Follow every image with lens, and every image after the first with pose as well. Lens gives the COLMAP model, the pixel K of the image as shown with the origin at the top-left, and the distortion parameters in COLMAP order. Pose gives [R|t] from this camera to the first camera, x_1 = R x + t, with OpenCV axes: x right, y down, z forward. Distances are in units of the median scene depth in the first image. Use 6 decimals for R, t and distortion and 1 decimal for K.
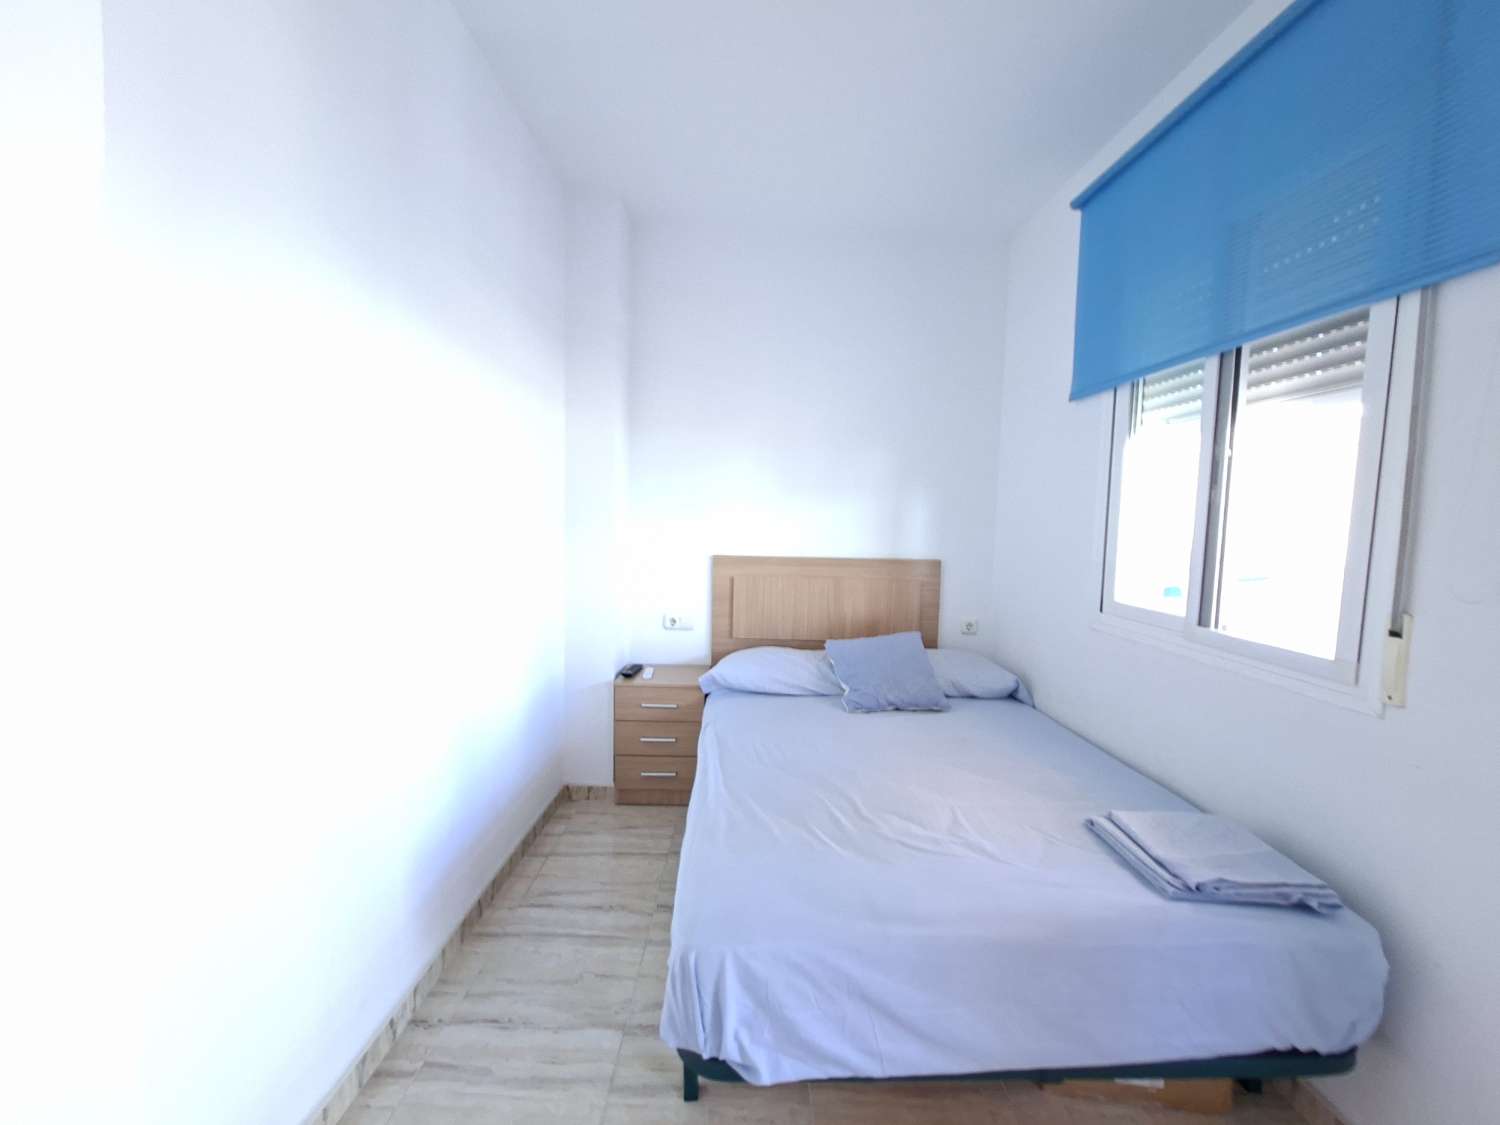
lens RADIAL K [[582.0, 0, 750.0], [0, 582.0, 562.5], [0, 0, 1]] dist [0.000550, 0.000226]
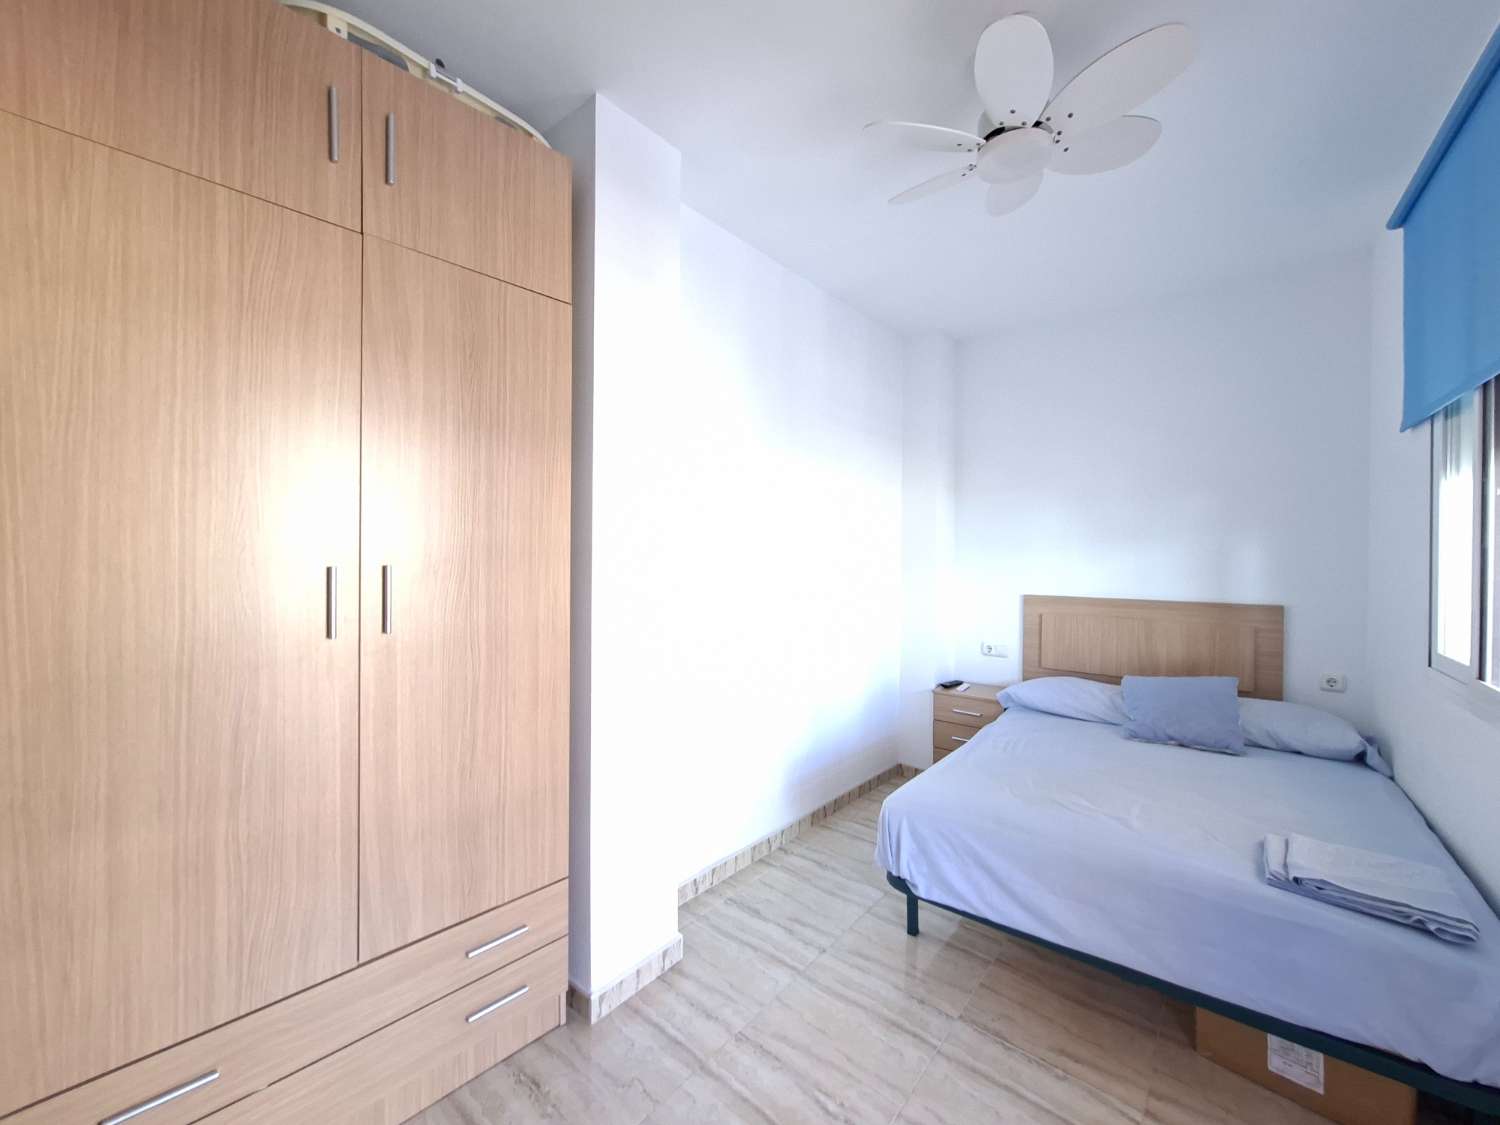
lens RADIAL K [[582.0, 0, 750.0], [0, 582.0, 562.5], [0, 0, 1]] dist [0.000550, 0.000226]
pose [[0.758604, -0.013376, -0.651414, 0.331925], [-0.034425, 0.997570, -0.060574, 0.014467], [0.650641, 0.068377, 0.756300, -0.297762]]
